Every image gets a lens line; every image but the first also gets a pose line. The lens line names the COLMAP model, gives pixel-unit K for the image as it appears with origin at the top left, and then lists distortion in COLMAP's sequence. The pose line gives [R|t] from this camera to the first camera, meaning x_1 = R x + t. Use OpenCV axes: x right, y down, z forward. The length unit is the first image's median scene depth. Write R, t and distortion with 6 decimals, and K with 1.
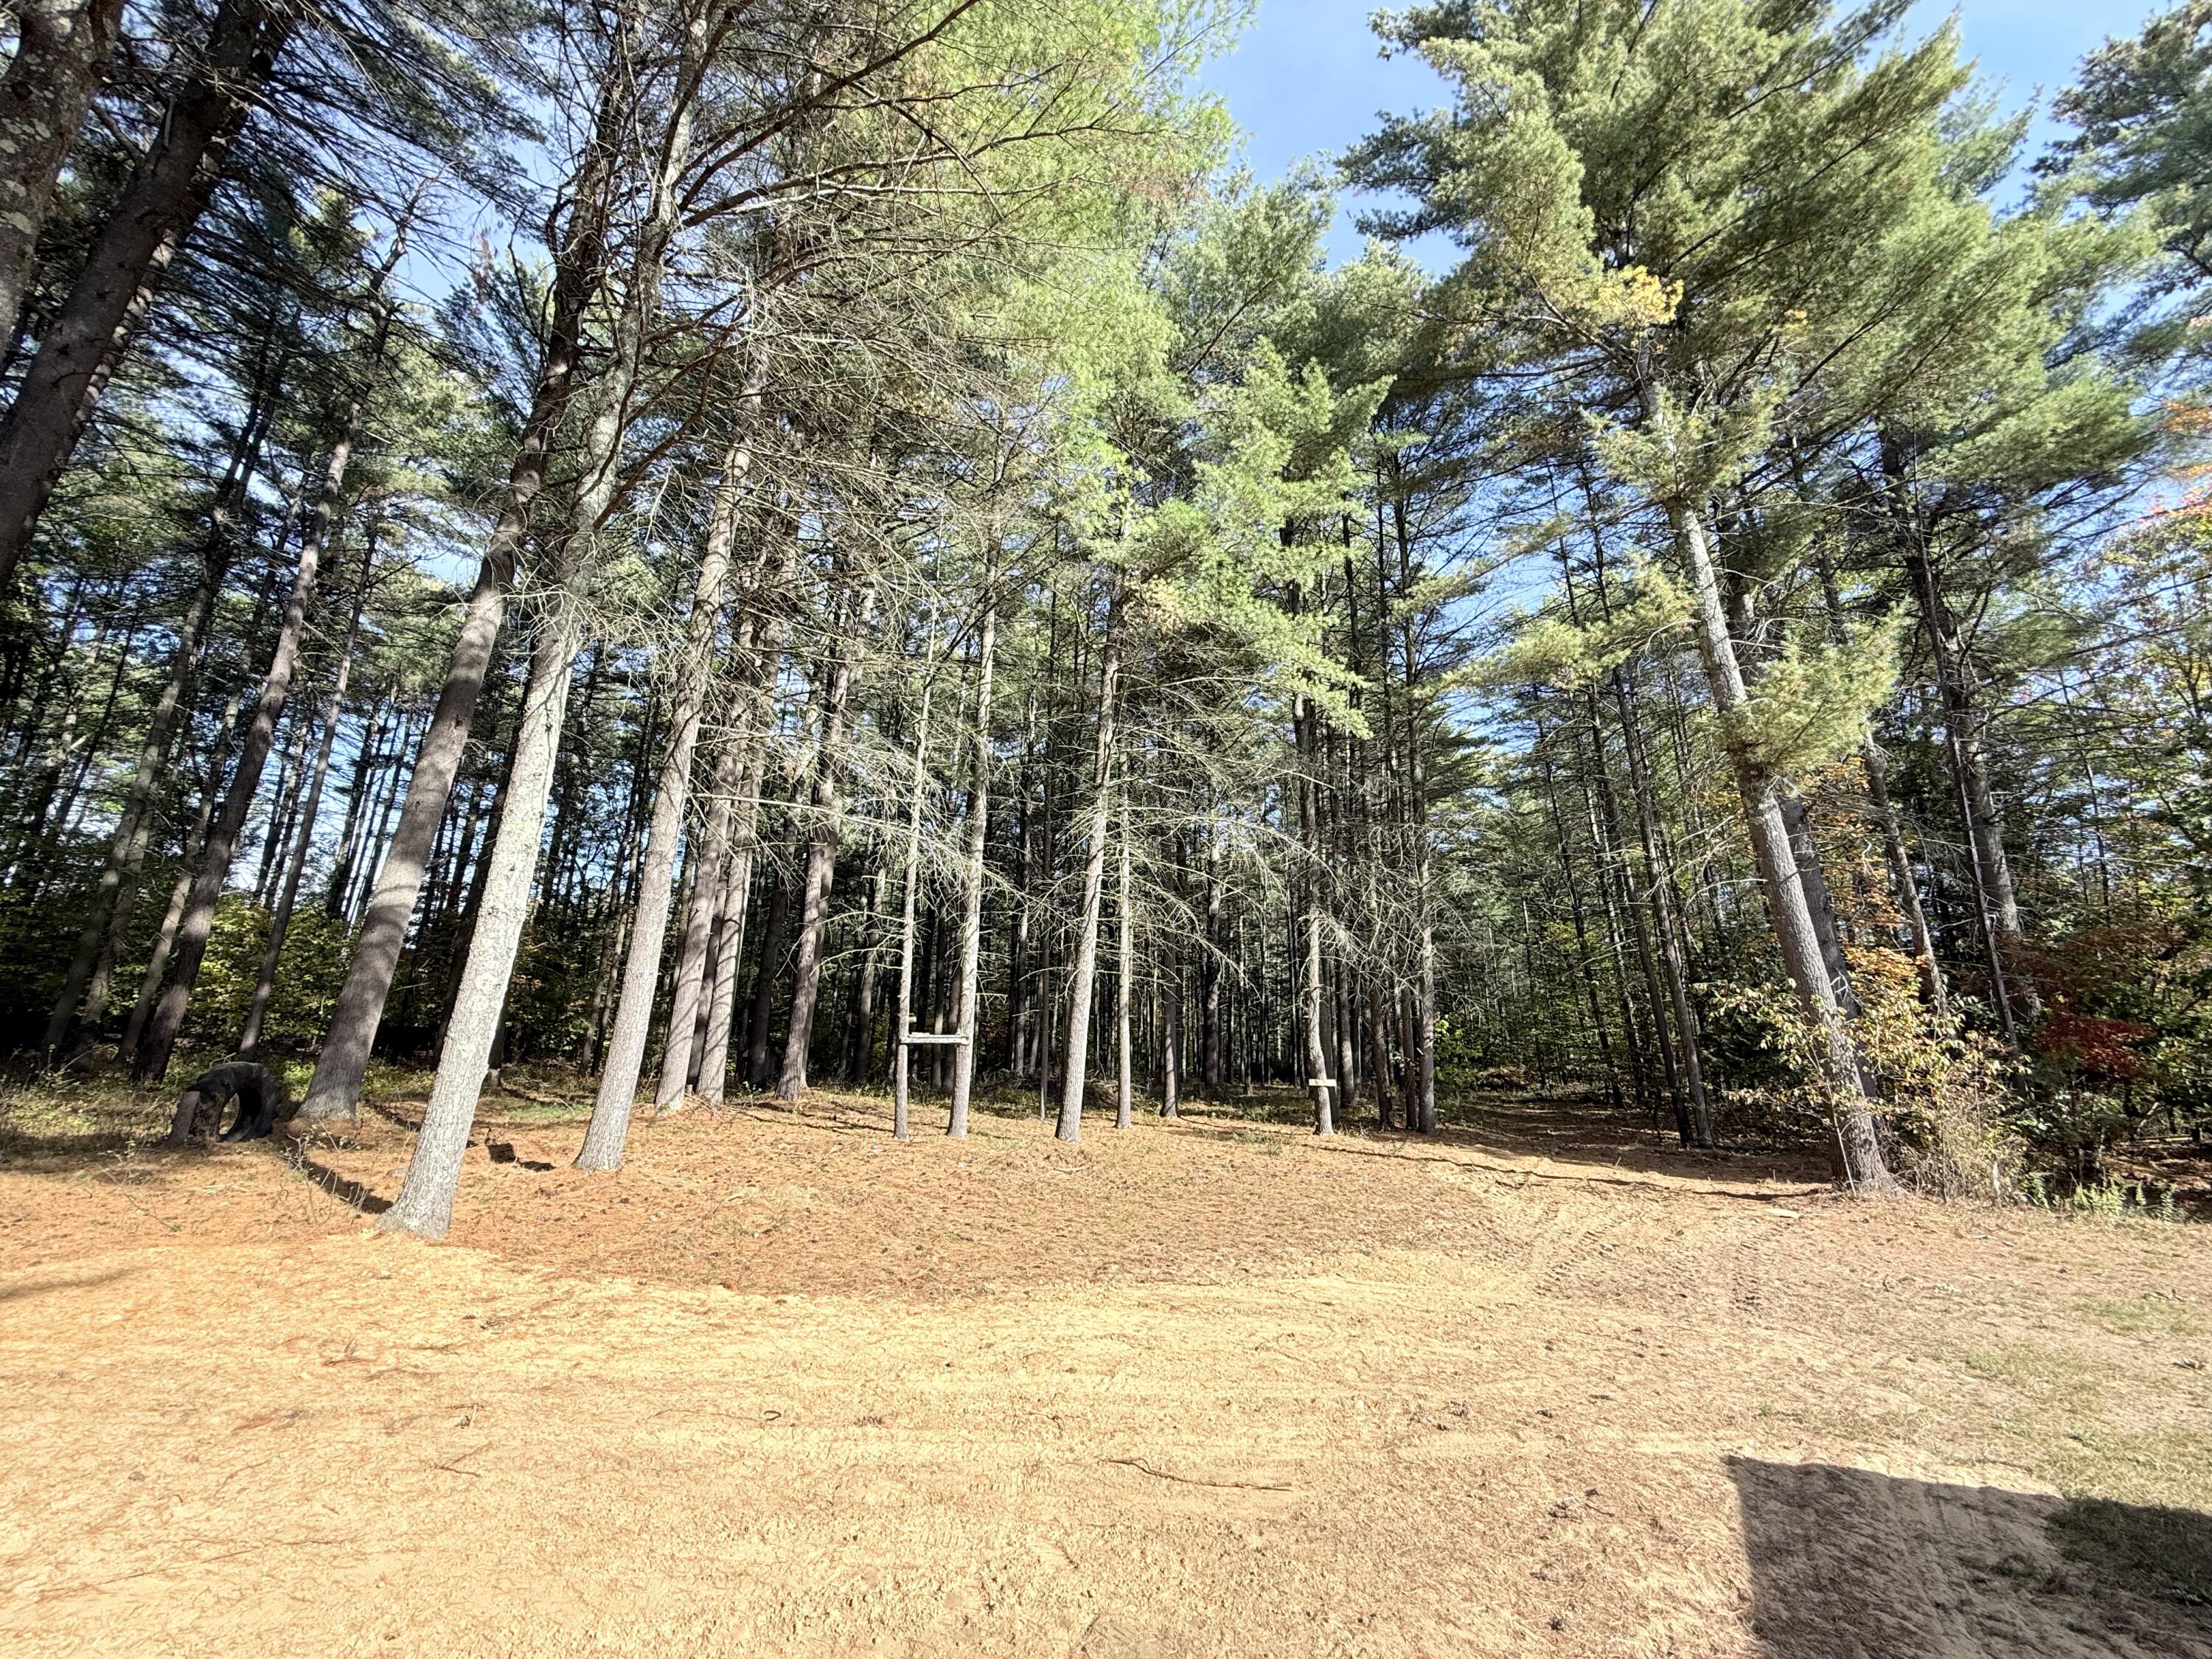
lens RADIAL K [[875.2, 0, 1108.1], [0, 875.2, 829.9], [0, 0, 1]] dist [0.000413, -0.001239]
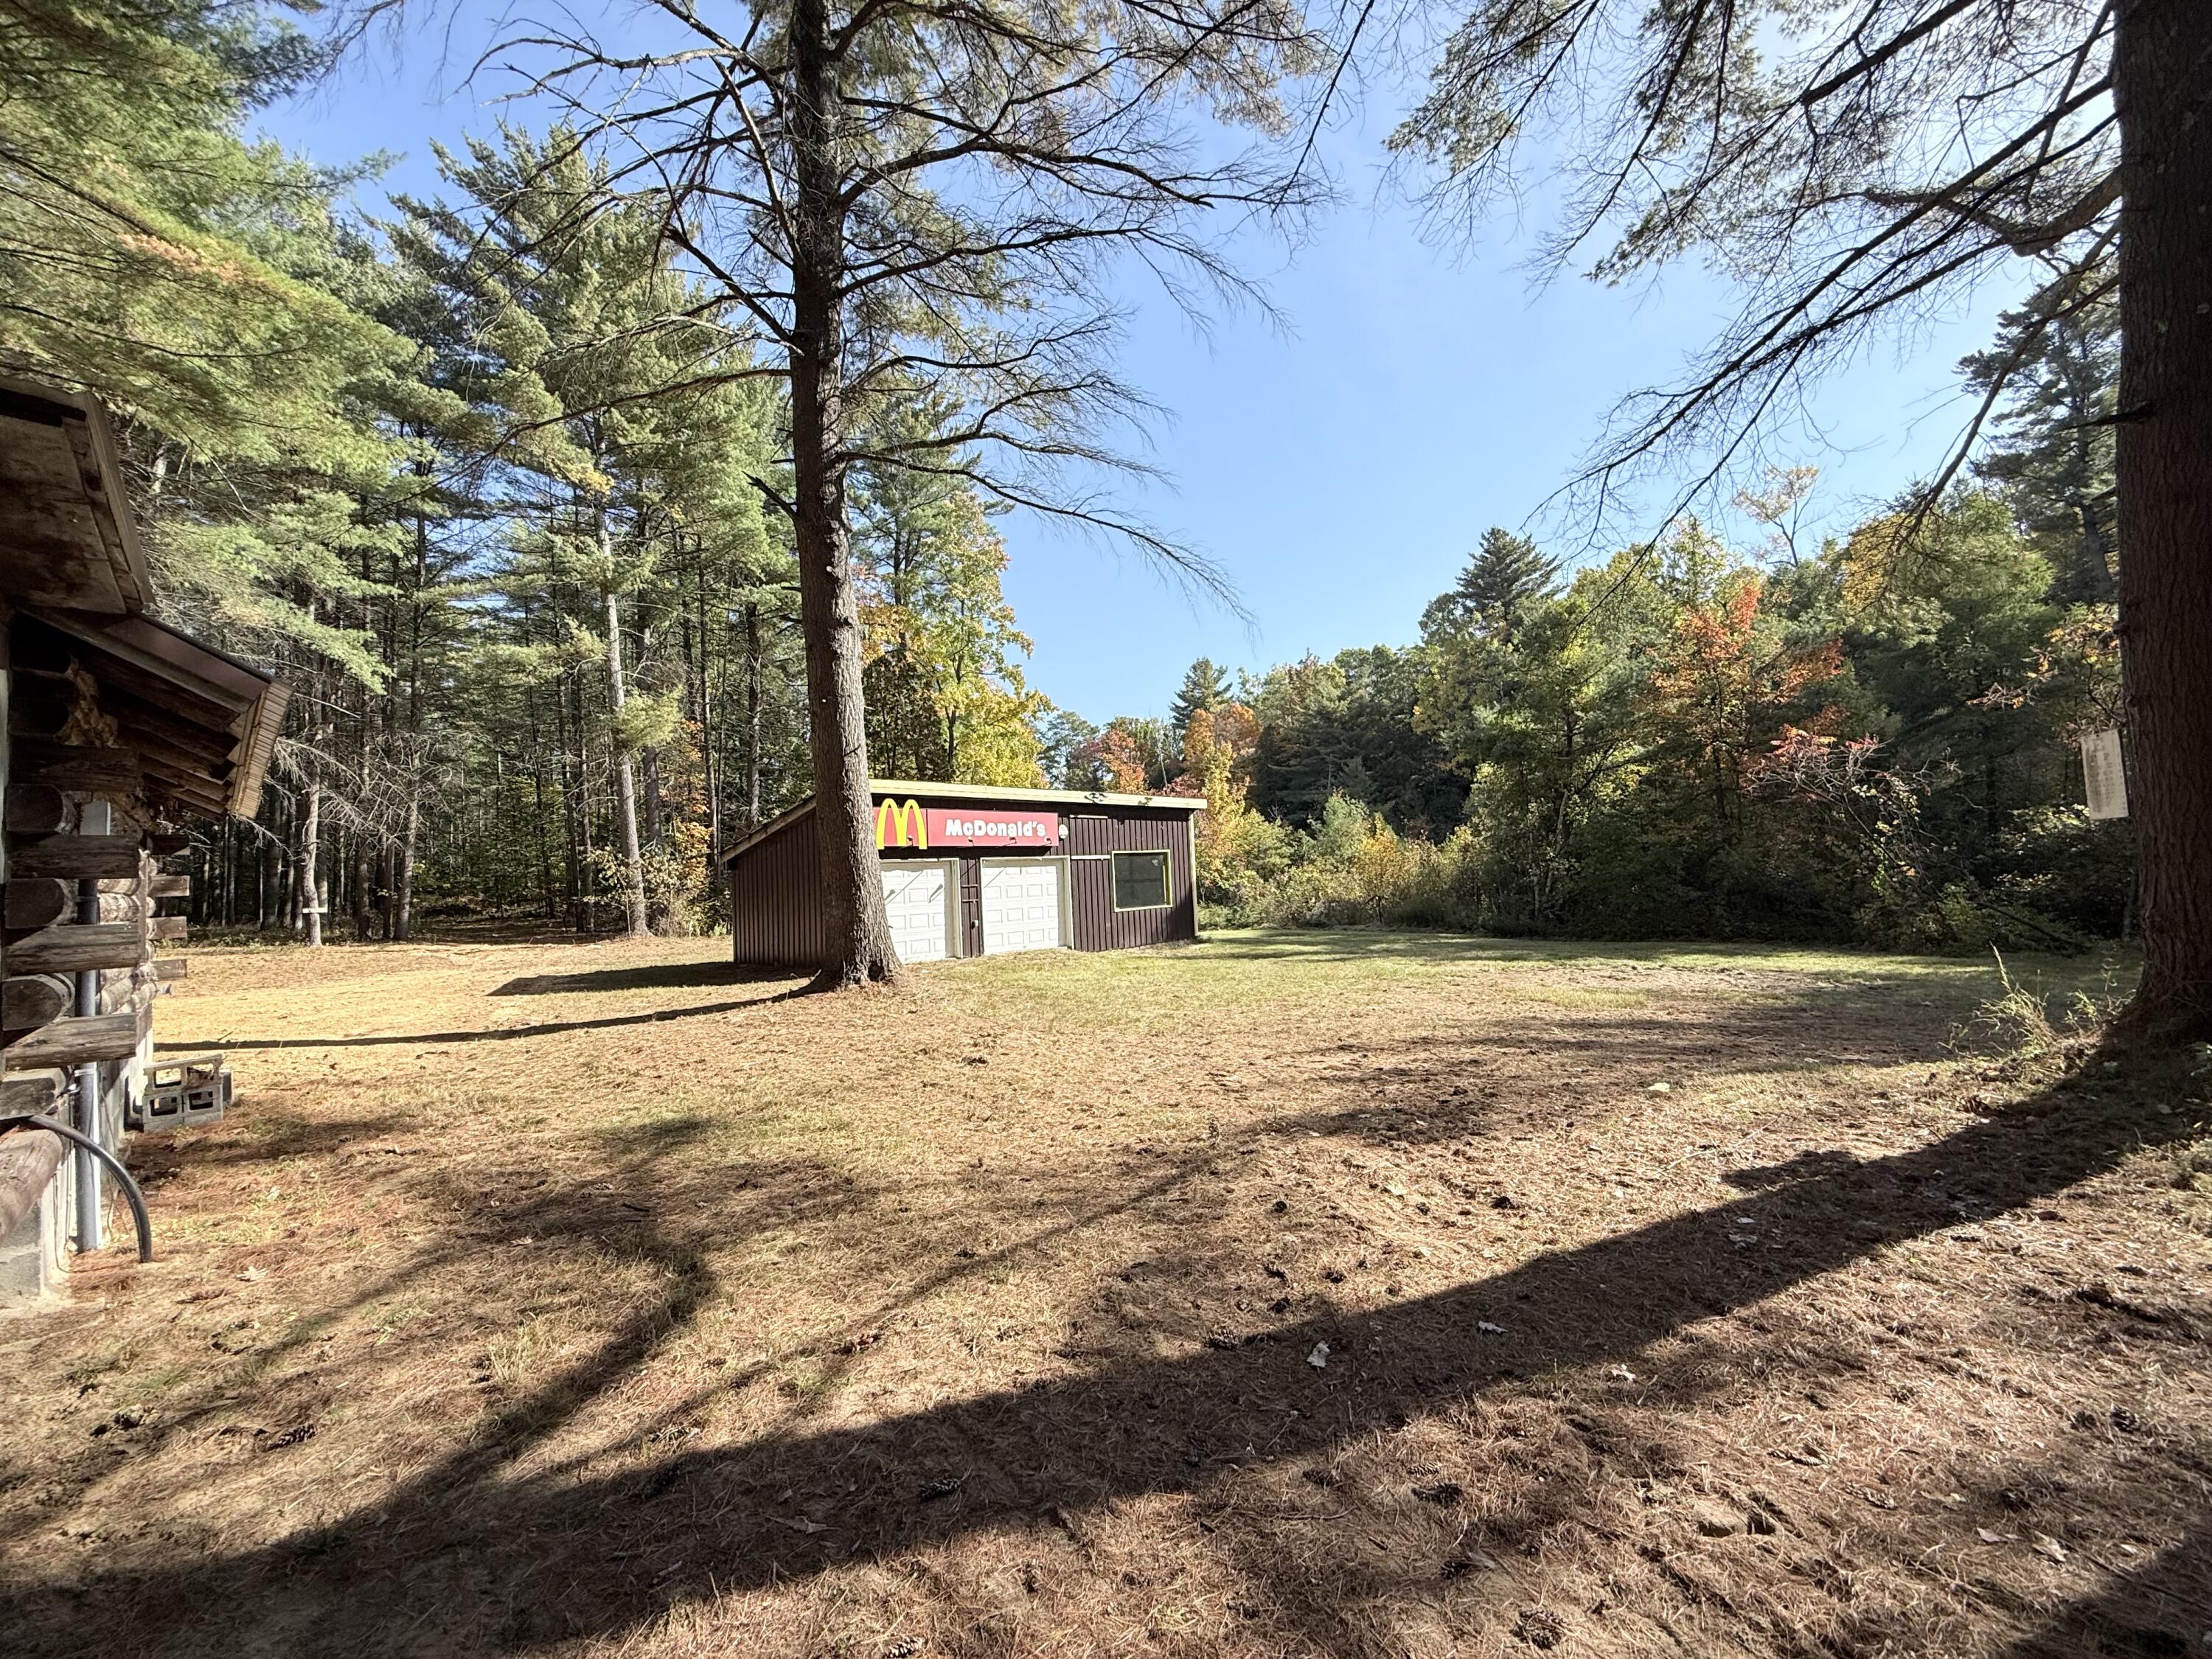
lens RADIAL K [[875.2, 0, 1102.6], [0, 875.2, 832.9], [0, 0, 1]] dist [0.000413, -0.001239]
pose [[0.501817, 0.009524, 0.864922, -0.336083], [-0.179946, 0.979211, 0.093620, -0.189680], [-0.846049, -0.202619, 0.493098, -0.729591]]
